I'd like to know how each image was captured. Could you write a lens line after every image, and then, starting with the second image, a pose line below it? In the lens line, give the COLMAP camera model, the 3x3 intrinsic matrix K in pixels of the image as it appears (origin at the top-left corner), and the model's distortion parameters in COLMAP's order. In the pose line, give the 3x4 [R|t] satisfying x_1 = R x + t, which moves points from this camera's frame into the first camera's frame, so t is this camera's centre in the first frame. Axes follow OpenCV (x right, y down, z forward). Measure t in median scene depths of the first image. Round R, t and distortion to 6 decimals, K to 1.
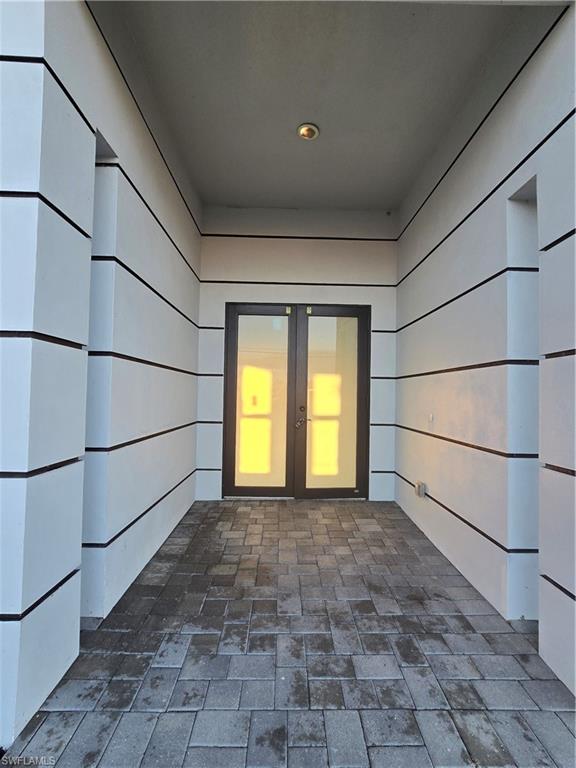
lens RADIAL K [[308.7, 0, 289.1], [0, 308.7, 384.6], [0, 0, 1]] dist [-0.013380, -0.000131]
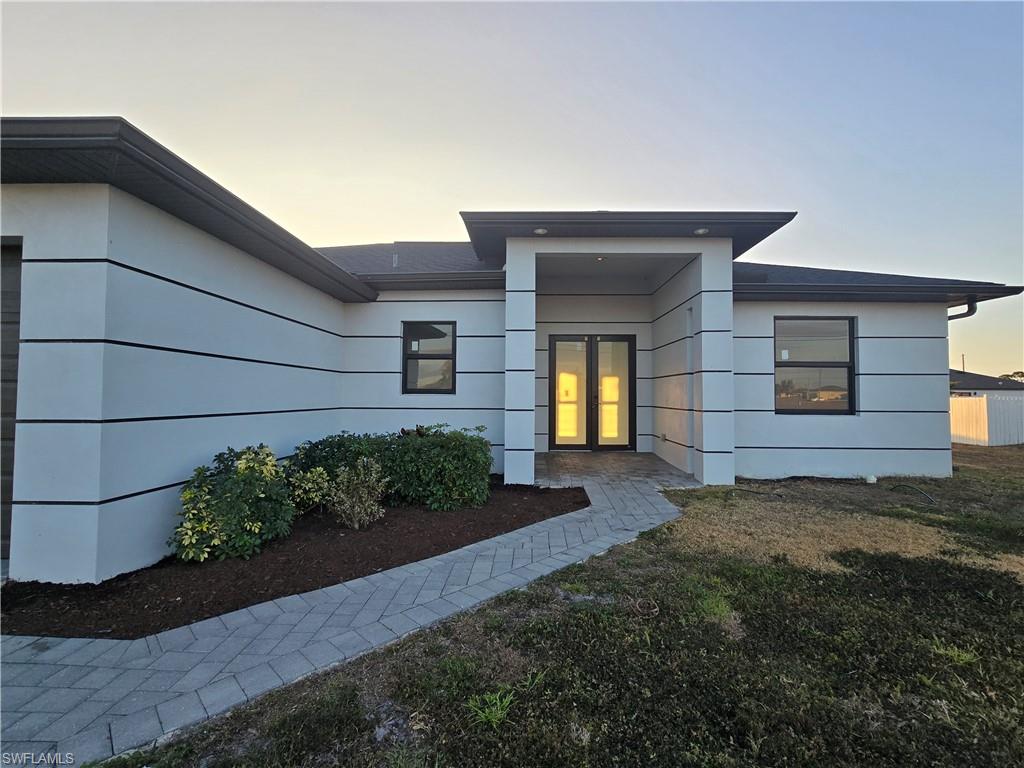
lens RADIAL K [[411.6, 0, 513.3], [0, 411.6, 380.0], [0, 0, 1]] dist [-0.013380, -0.000131]
pose [[0.999543, -0.011500, -0.027953, -0.338123], [0.011126, 0.999847, -0.013513, 0.008828], [0.028104, 0.013196, 0.999518, -1.236289]]
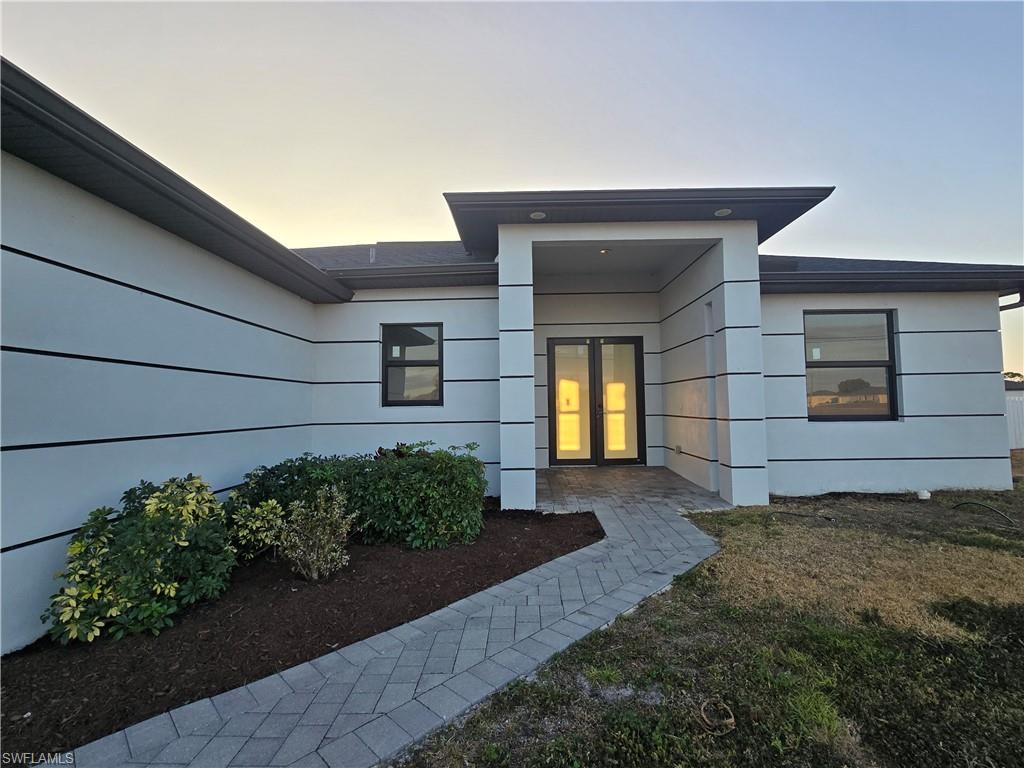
lens RADIAL K [[411.6, 0, 510.1], [0, 411.6, 381.8], [0, 0, 1]] dist [-0.013380, -0.000131]
pose [[0.999322, -0.030906, -0.020002, -0.351391], [0.030228, 0.998986, -0.033366, 0.012479], [0.021013, 0.032739, 0.999243, -1.018716]]
